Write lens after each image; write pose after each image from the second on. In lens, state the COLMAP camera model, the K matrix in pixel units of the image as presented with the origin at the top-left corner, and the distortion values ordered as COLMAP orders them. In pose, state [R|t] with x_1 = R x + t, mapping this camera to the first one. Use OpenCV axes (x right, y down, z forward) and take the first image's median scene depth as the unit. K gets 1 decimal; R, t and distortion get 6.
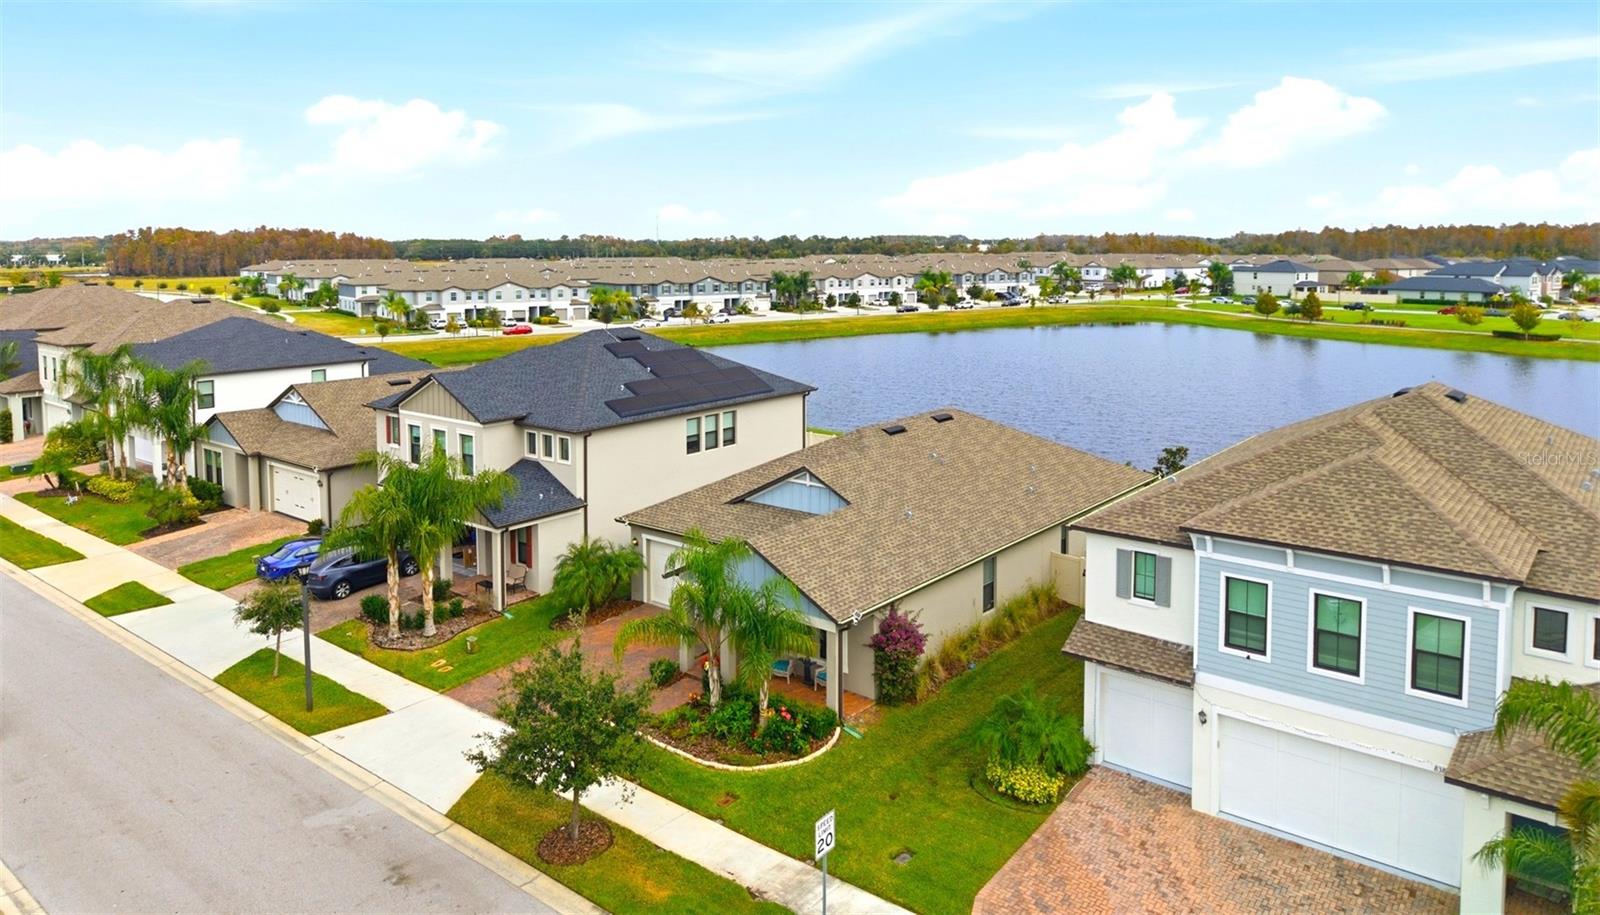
lens RADIAL K [[1050.8, 0, 800.0], [0, 1050.8, 457.5], [0, 0, 1]] dist [0.001829, 0.001410]
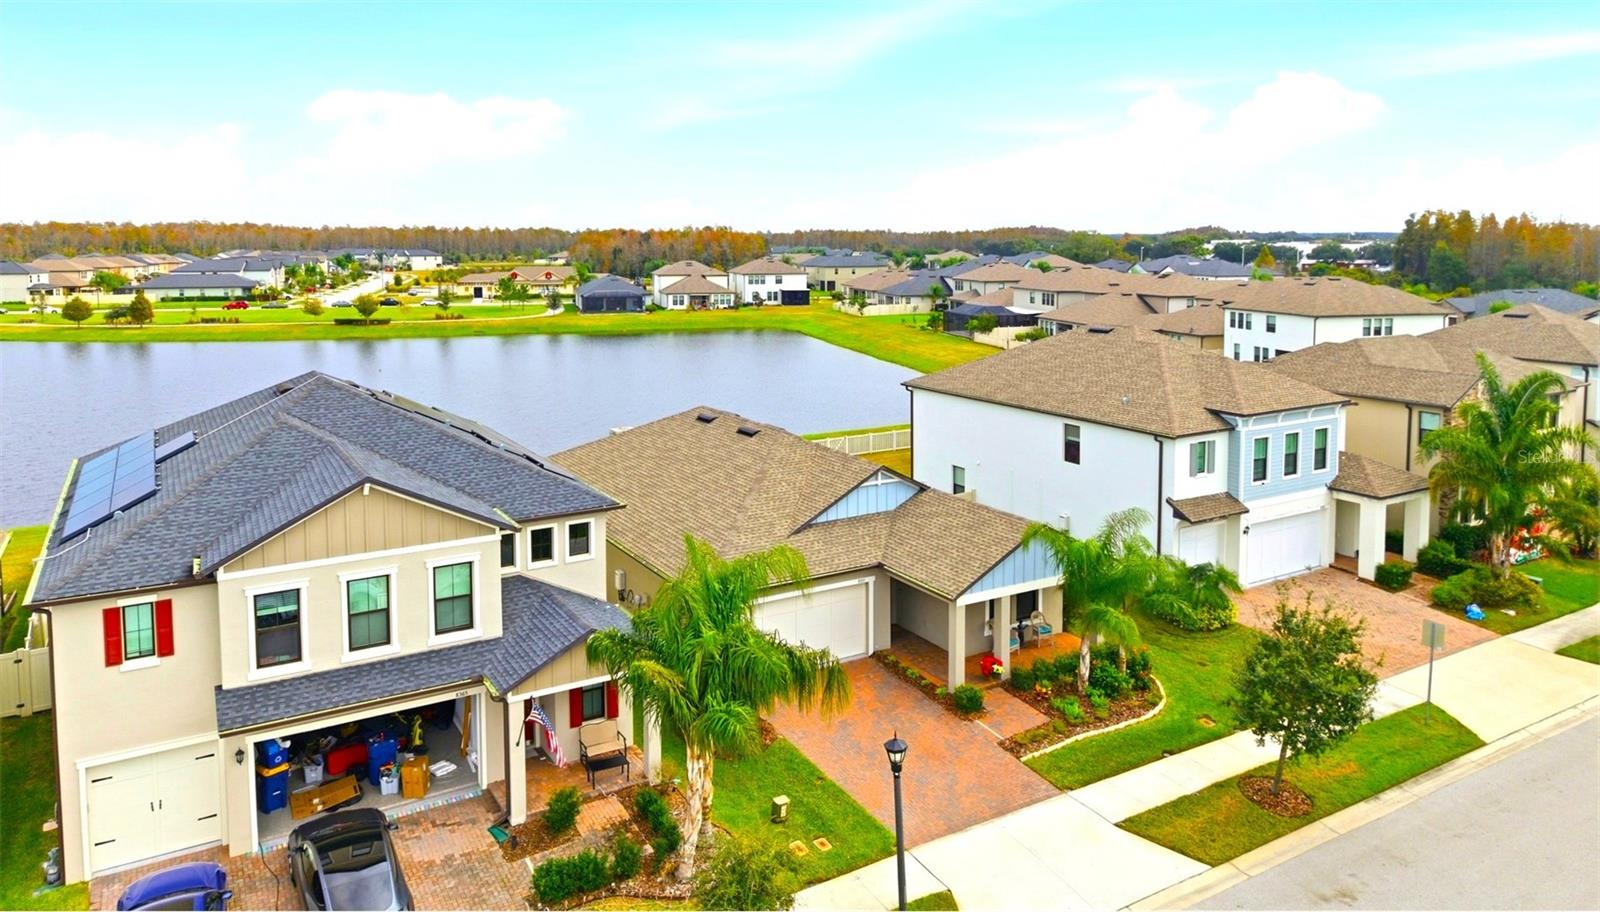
lens RADIAL K [[1050.8, 0, 800.0], [0, 1050.8, 456.0], [0, 0, 1]] dist [0.001829, 0.001410]
pose [[0.350687, -0.189715, 0.917075, -0.213252], [0.189231, 0.973421, 0.129010, -0.032604], [-0.917175, 0.128297, 0.377266, 0.163711]]
